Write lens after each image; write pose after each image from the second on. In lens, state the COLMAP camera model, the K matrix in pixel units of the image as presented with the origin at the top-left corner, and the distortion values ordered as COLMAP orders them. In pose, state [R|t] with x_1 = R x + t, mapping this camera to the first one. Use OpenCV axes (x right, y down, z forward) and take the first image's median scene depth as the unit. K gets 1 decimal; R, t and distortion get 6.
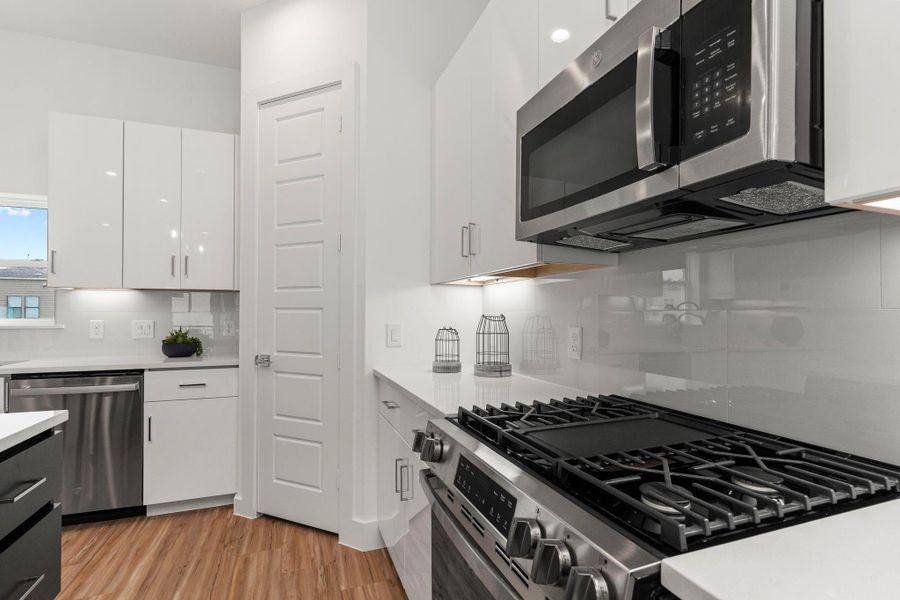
lens RADIAL K [[426.7, 0, 447.6], [0, 426.7, 314.0], [0, 0, 1]] dist [-0.018594, 0.000061]
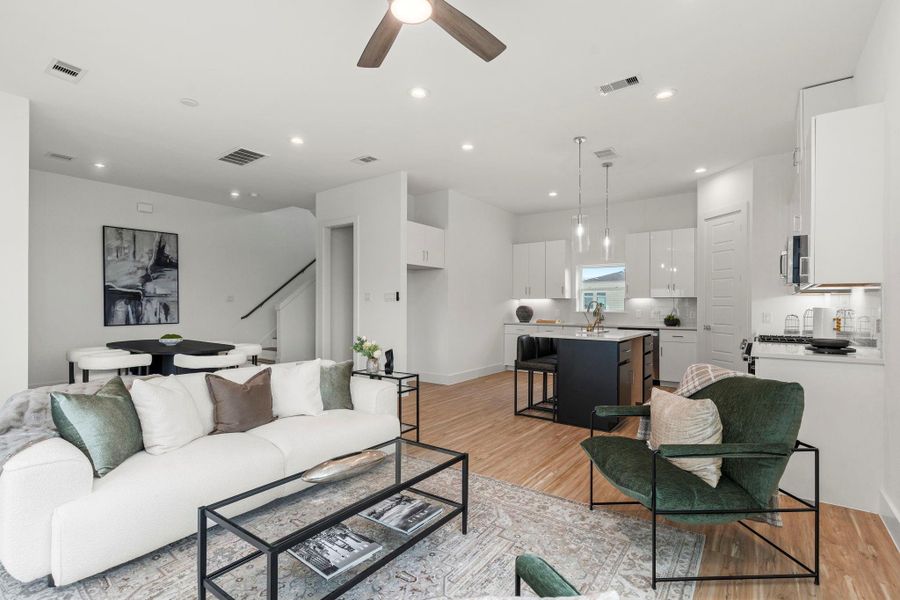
lens RADIAL K [[433.2, 0, 450.0], [0, 433.2, 300.0], [0, 0, 1]] dist [0.000527, 0.000154]
pose [[0.553174, -0.007928, -0.833028, 0.826654], [-0.006721, 0.999880, -0.013980, -0.002615], [0.833039, 0.013332, 0.553054, -1.614212]]
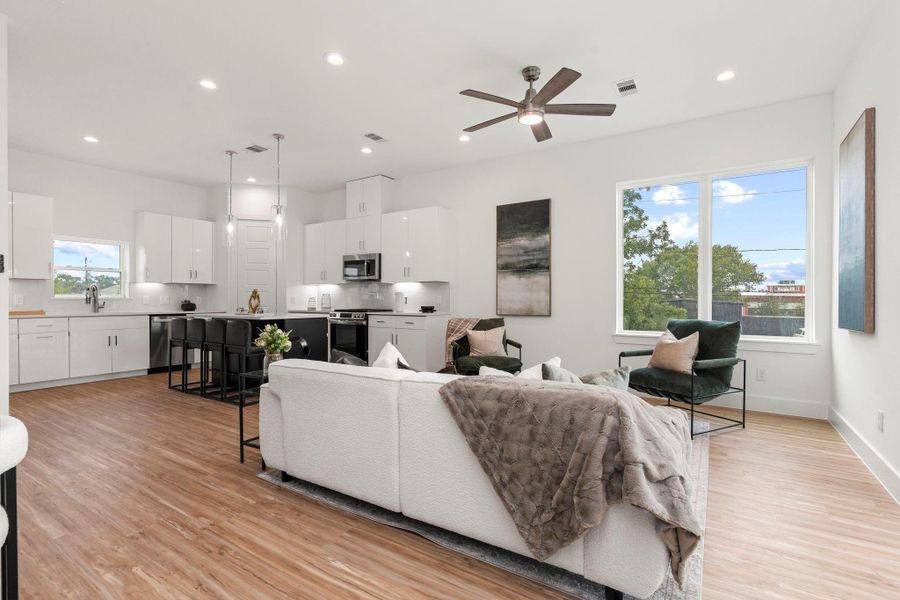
lens RADIAL K [[421.6, 0, 450.0], [0, 421.6, 300.0], [0, 0, 1]] dist [-0.003080, -0.000030]
pose [[0.799319, -0.001166, 0.600906, -1.061182], [0.000174, 0.999999, 0.001709, 0.041915], [-0.600908, -0.001261, 0.799318, -2.208208]]
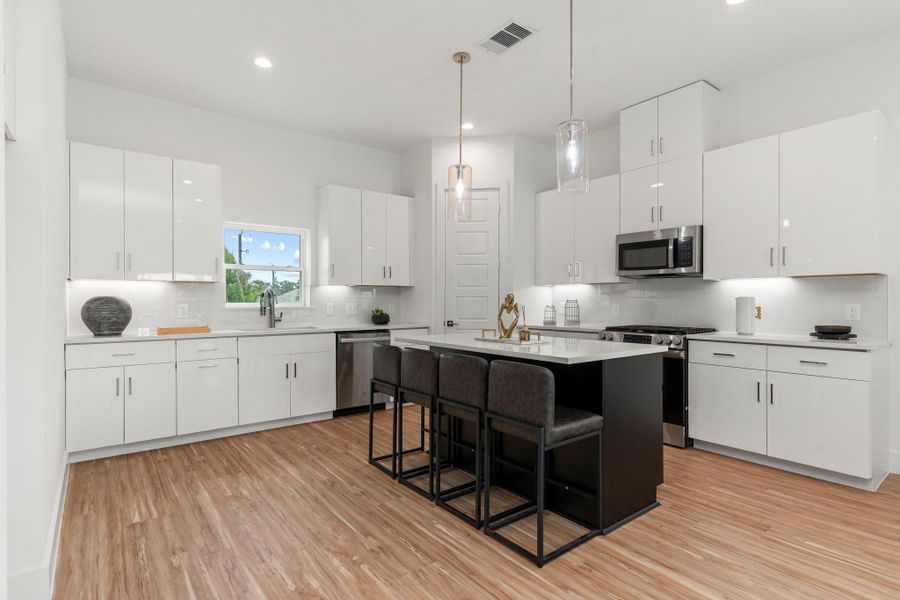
lens RADIAL K [[448.5, 0, 450.0], [0, 448.5, 300.0], [0, 0, 1]] dist [0.001099, 0.000560]
pose [[0.953805, -0.000200, 0.300427, -1.091944], [0.001582, 0.999989, -0.004357, 0.011713], [-0.300423, 0.004631, 0.953795, -0.982376]]
